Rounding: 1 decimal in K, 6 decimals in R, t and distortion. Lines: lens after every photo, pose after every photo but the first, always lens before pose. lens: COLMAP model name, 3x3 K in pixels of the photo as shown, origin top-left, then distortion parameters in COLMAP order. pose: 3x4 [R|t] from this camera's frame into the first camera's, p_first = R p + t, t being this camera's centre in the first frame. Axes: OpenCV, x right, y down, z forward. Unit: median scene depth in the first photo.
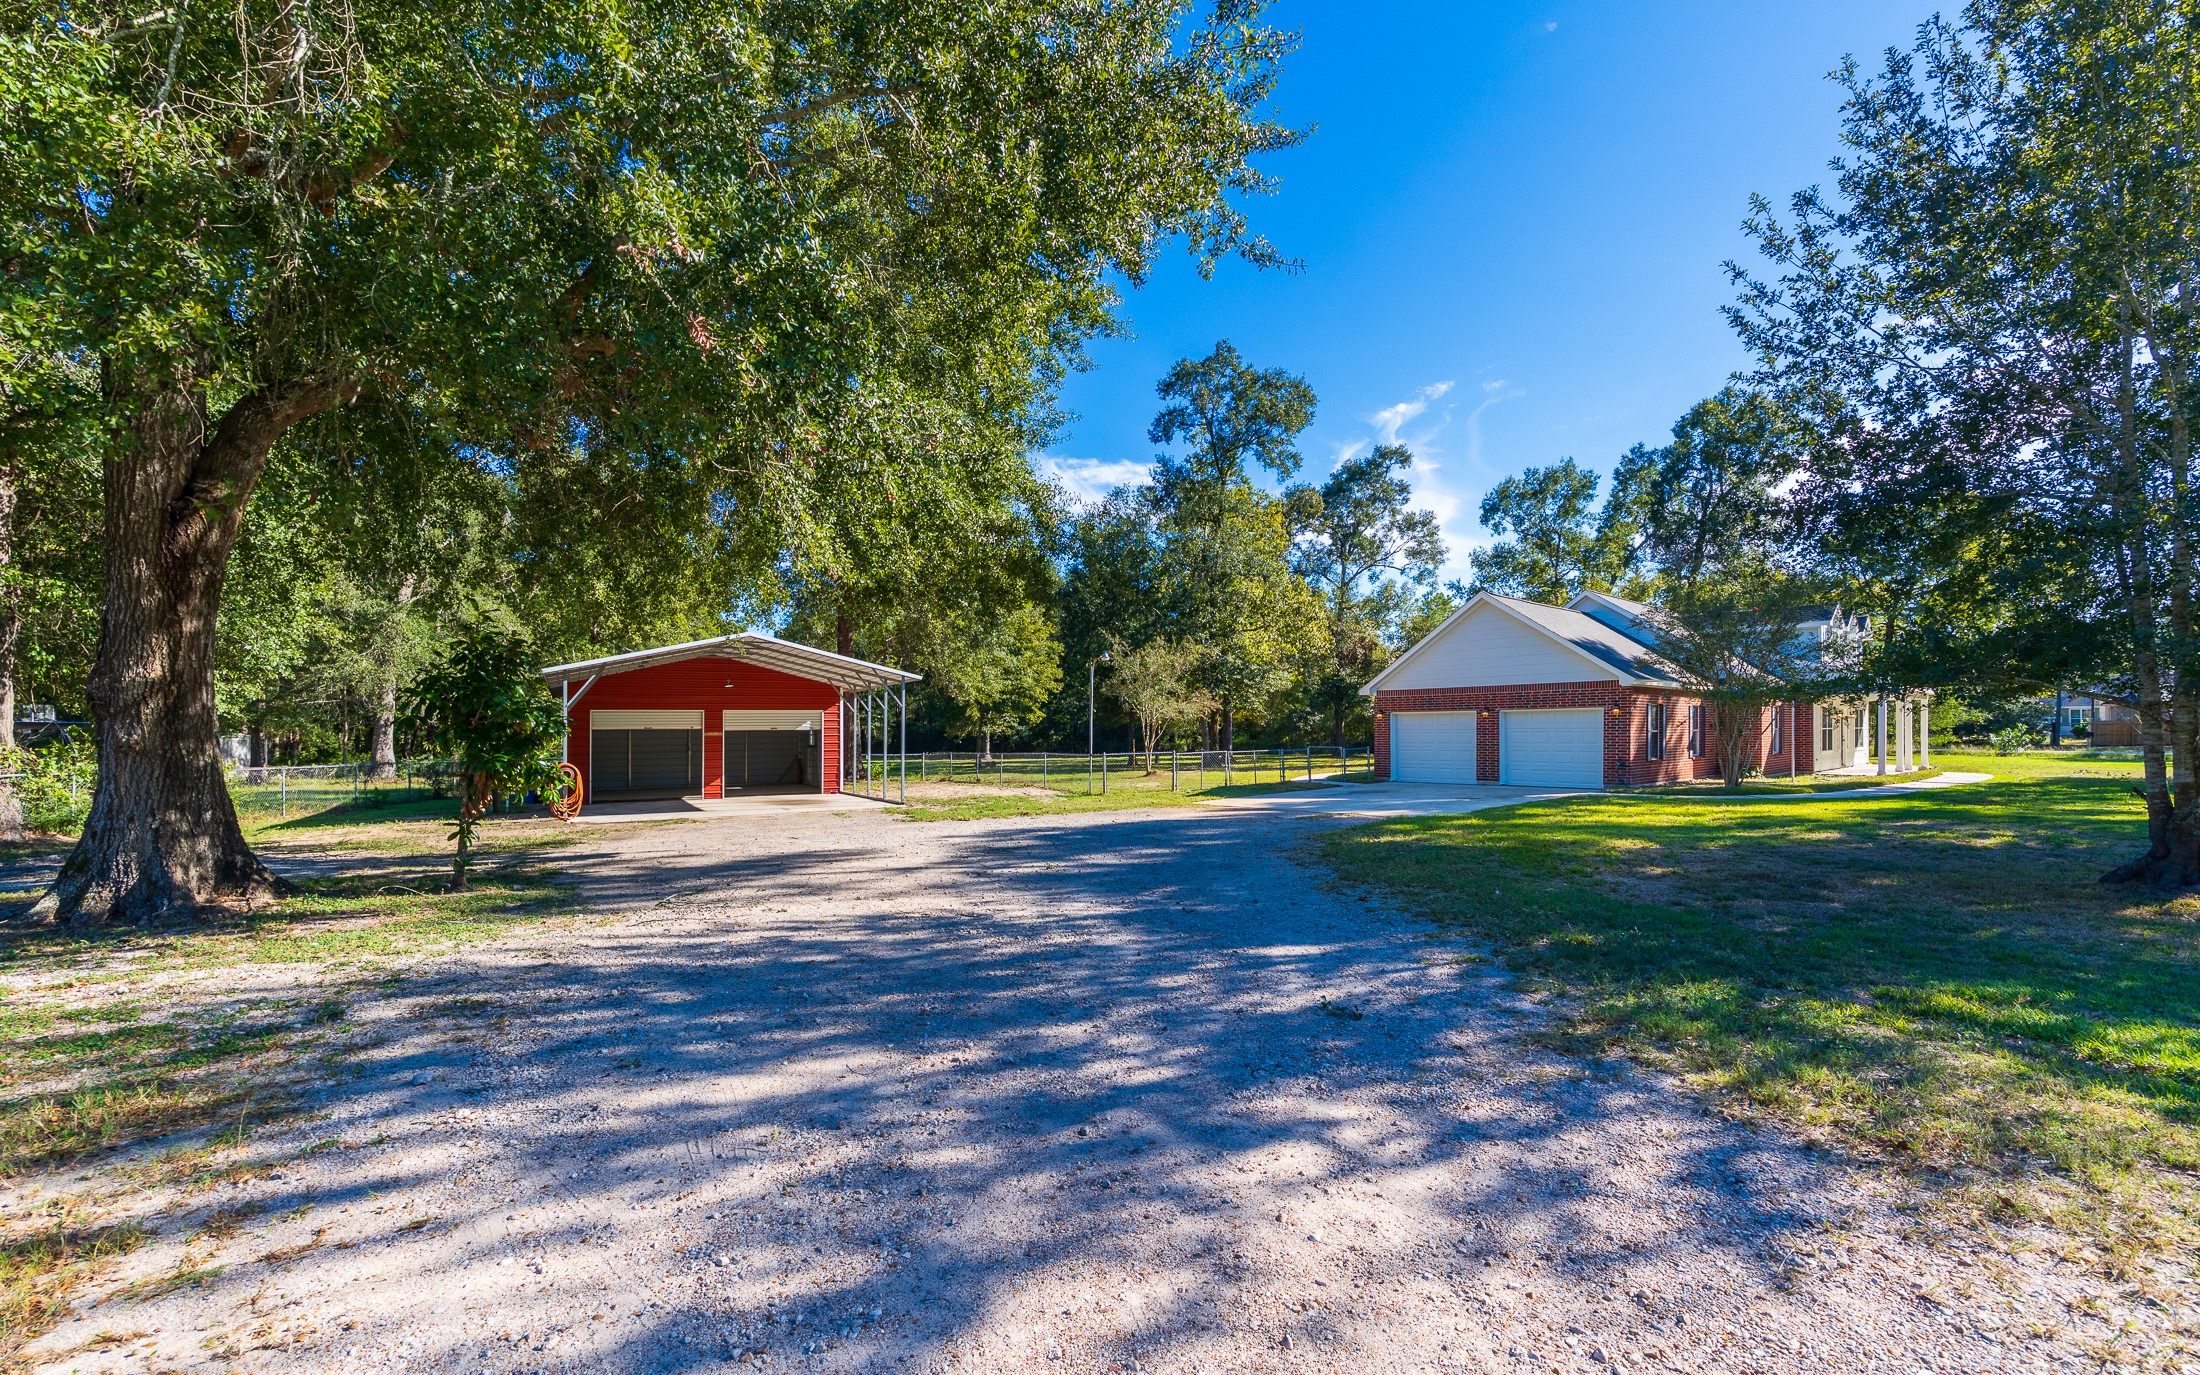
lens RADIAL K [[903.4, 0, 1105.2], [0, 903.4, 699.0], [0, 0, 1]] dist [0.000210, 0.000002]
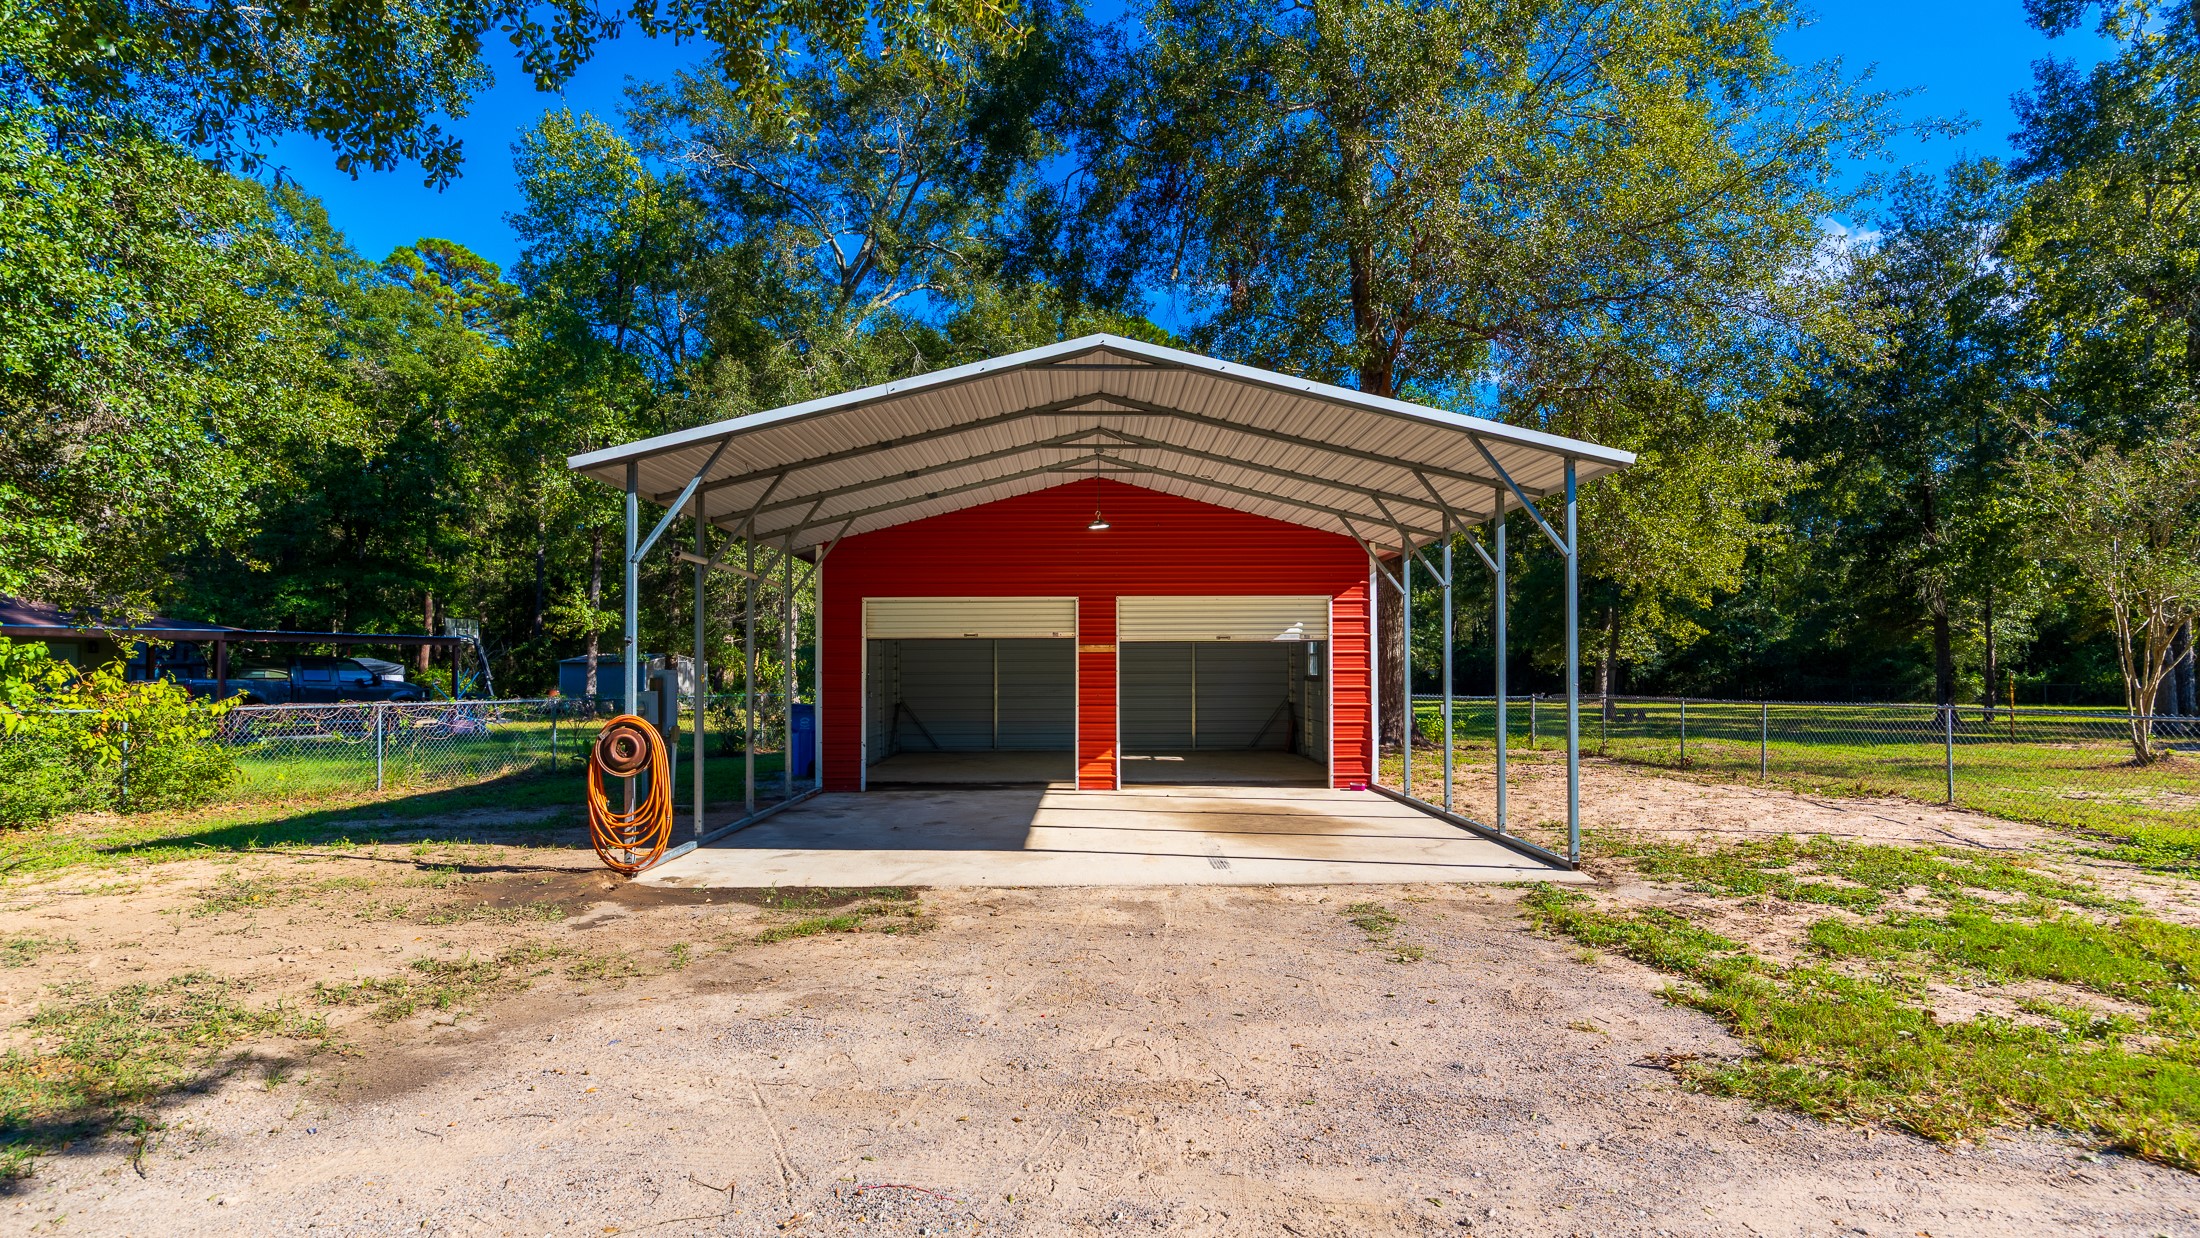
lens RADIAL K [[1152.5, 0, 1104.4], [0, 1152.5, 622.8], [0, 0, 1]] dist [-0.001944, -0.000149]
pose [[0.866437, -0.007127, -0.499236, -0.135102], [0.011748, 0.999912, 0.006115, 0.021516], [0.499149, -0.011163, 0.866444, 0.481910]]
